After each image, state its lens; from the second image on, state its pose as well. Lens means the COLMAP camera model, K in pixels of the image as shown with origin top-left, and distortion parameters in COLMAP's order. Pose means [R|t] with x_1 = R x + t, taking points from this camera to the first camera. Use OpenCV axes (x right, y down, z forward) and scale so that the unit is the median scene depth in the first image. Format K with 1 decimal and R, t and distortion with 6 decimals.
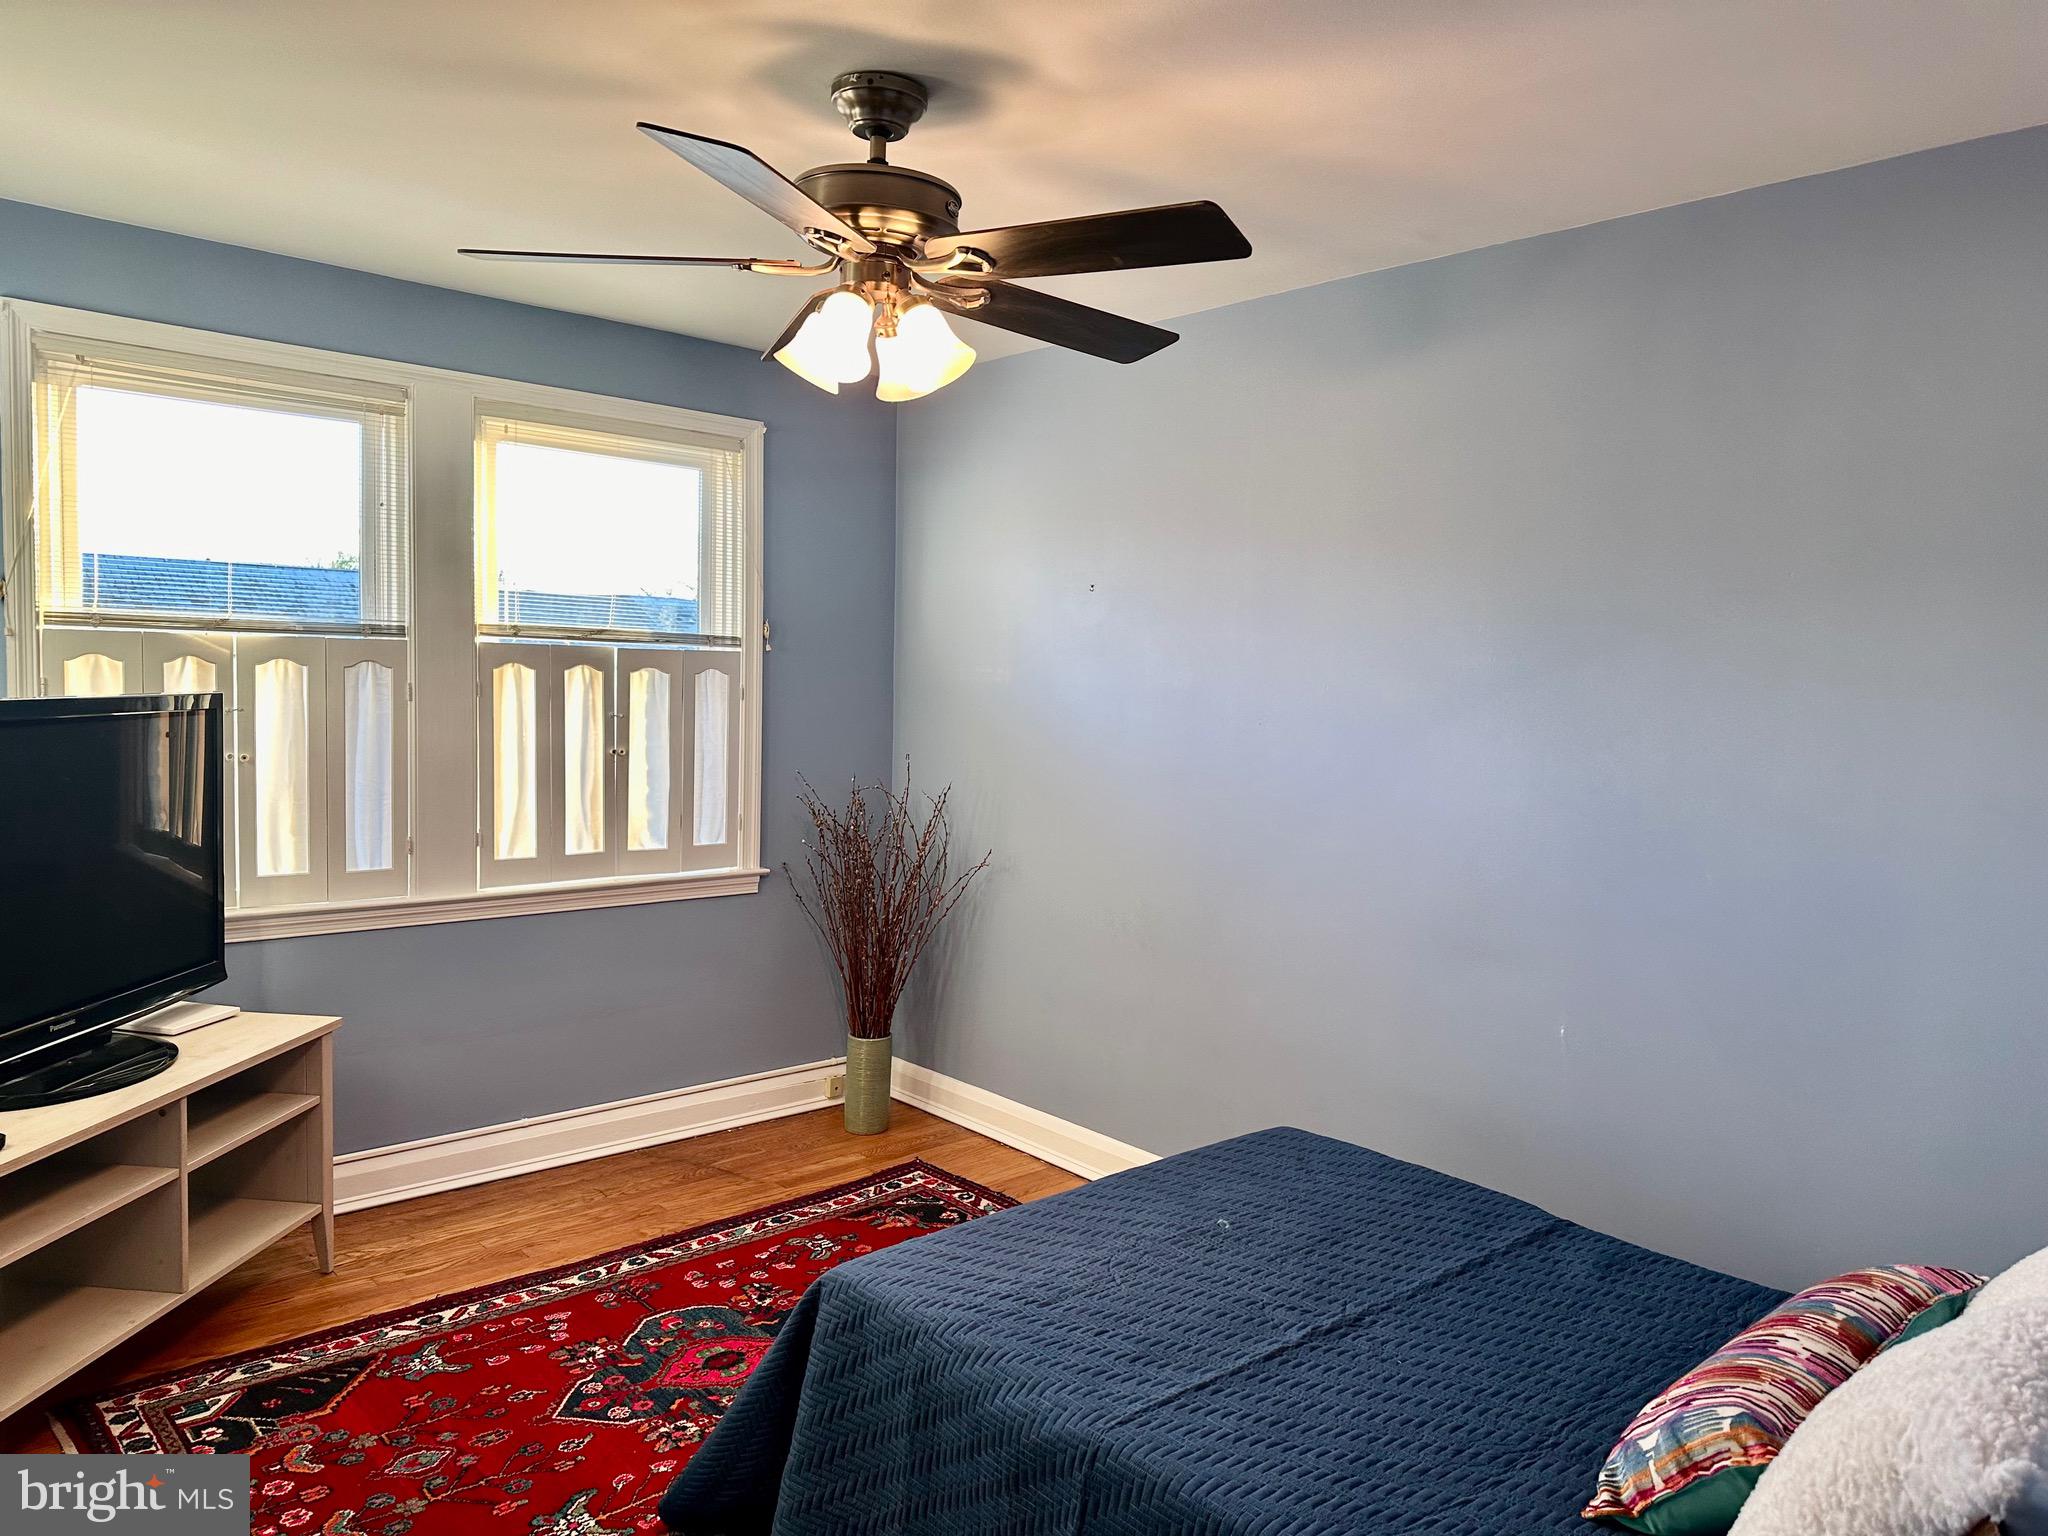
lens RADIAL K [[1453.5, 0, 1024.0], [0, 1453.5, 768.0], [0, 0, 1]] dist [0.063501, -0.079203]
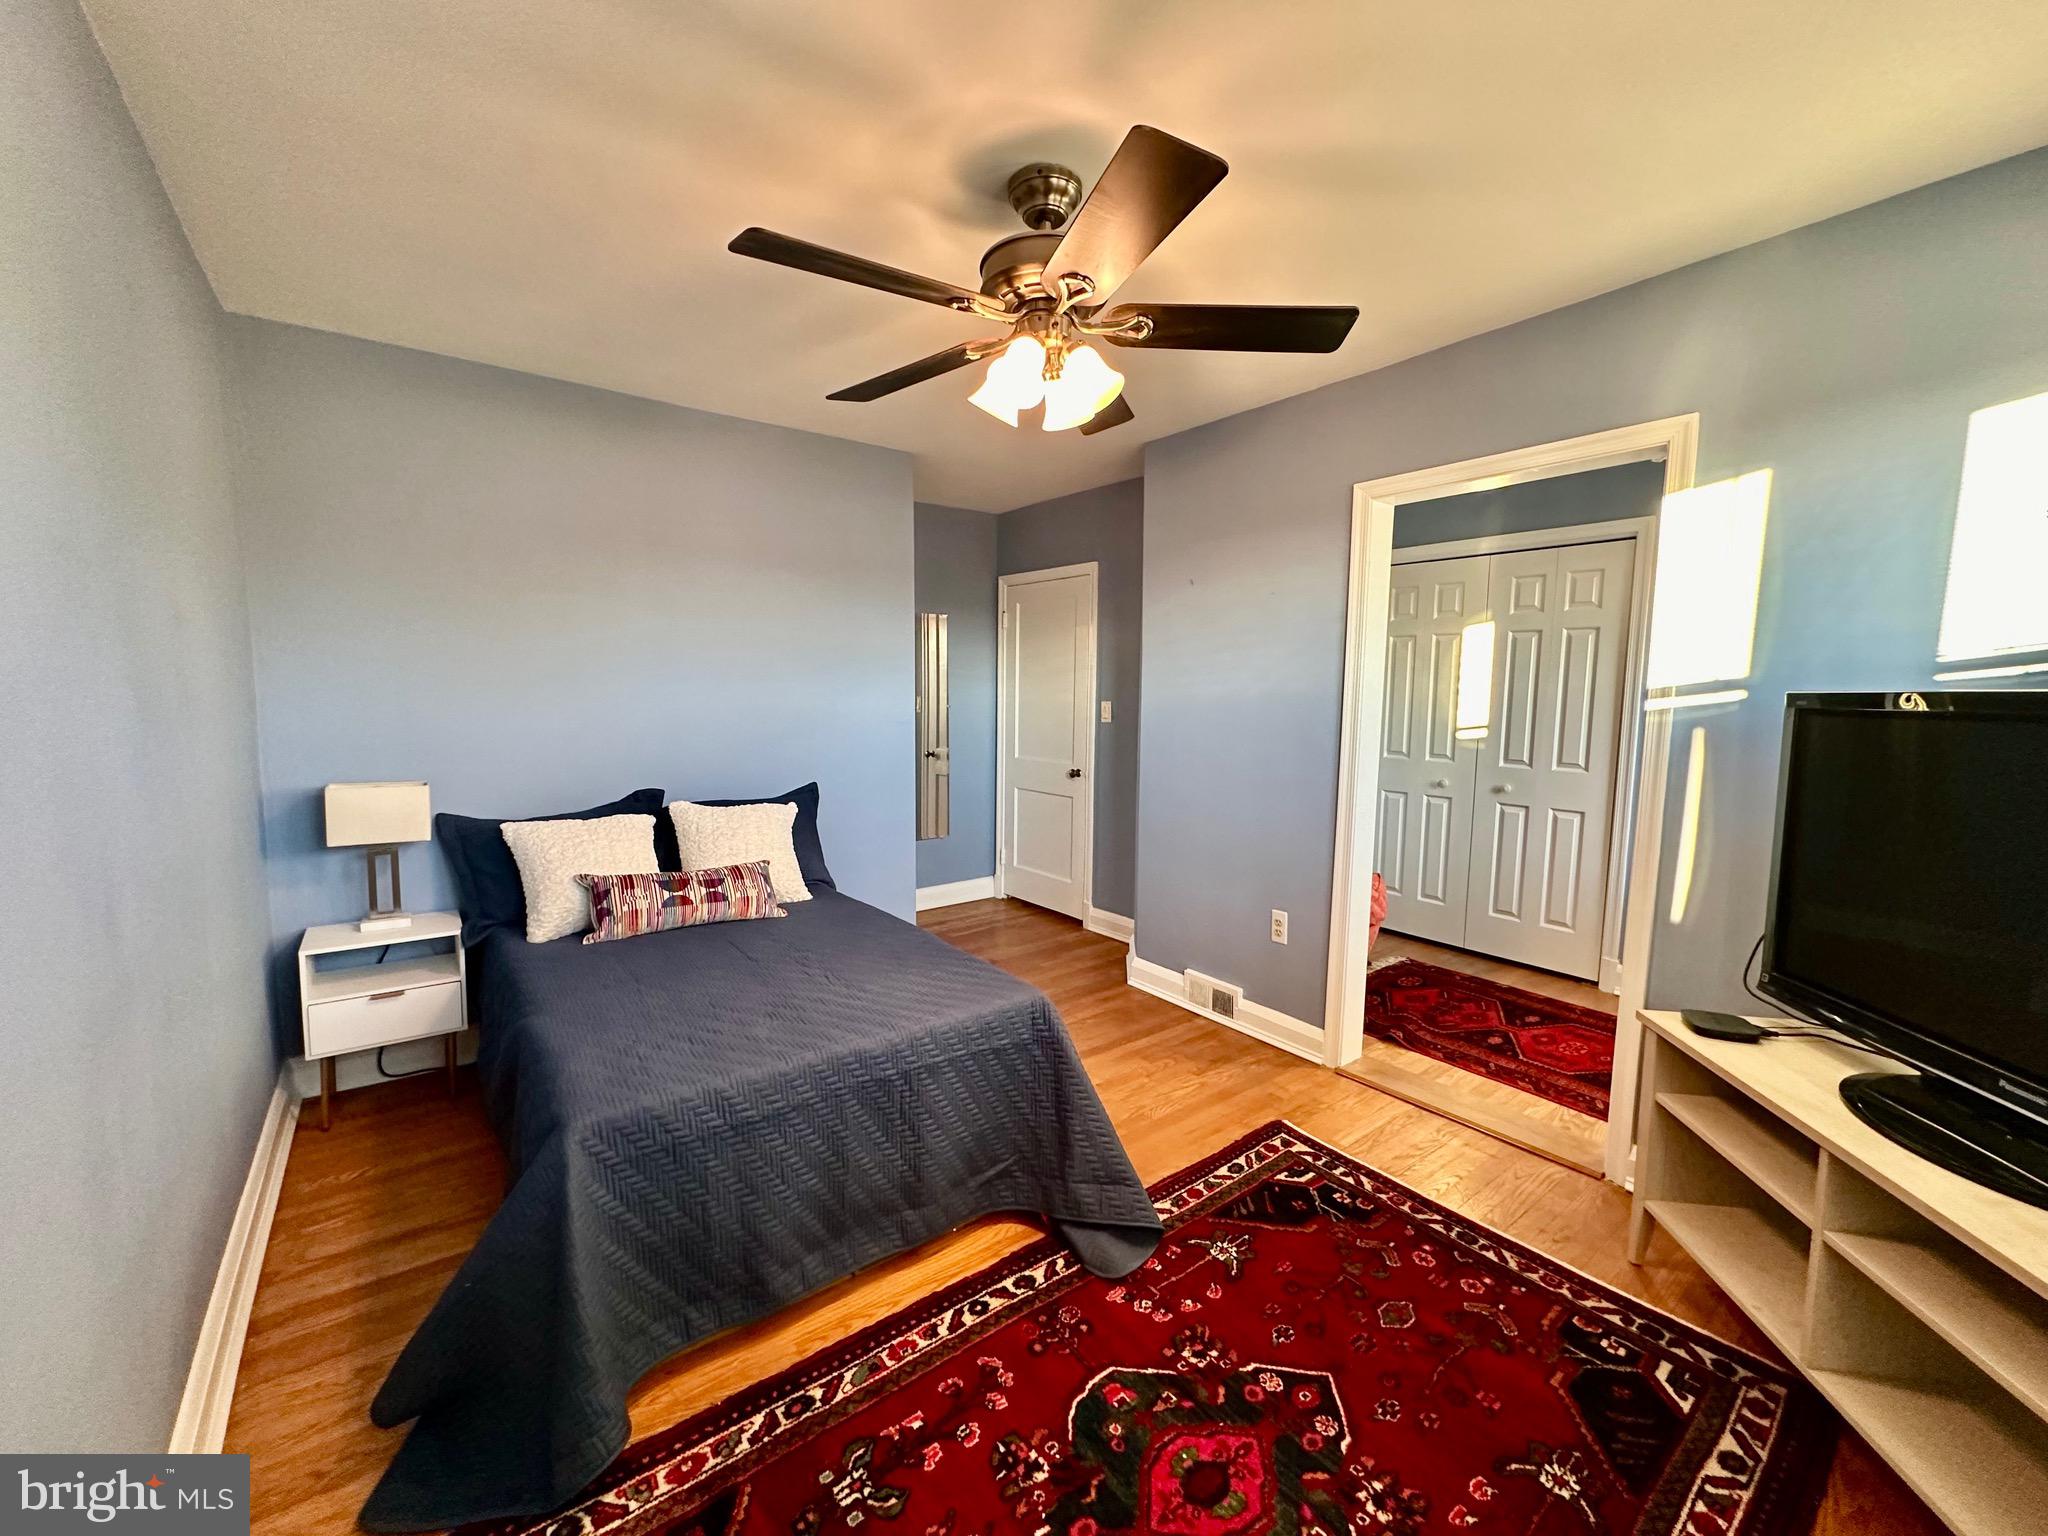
lens RADIAL K [[820.0, 0, 1021.1], [0, 820.0, 775.1], [0, 0, 1]] dist [-0.000301, -0.000016]
pose [[-0.995612, -0.033911, 0.087222, -0.137656], [-0.020155, 0.987864, 0.154008, -0.060442], [-0.091386, 0.151574, -0.984212, 1.508269]]
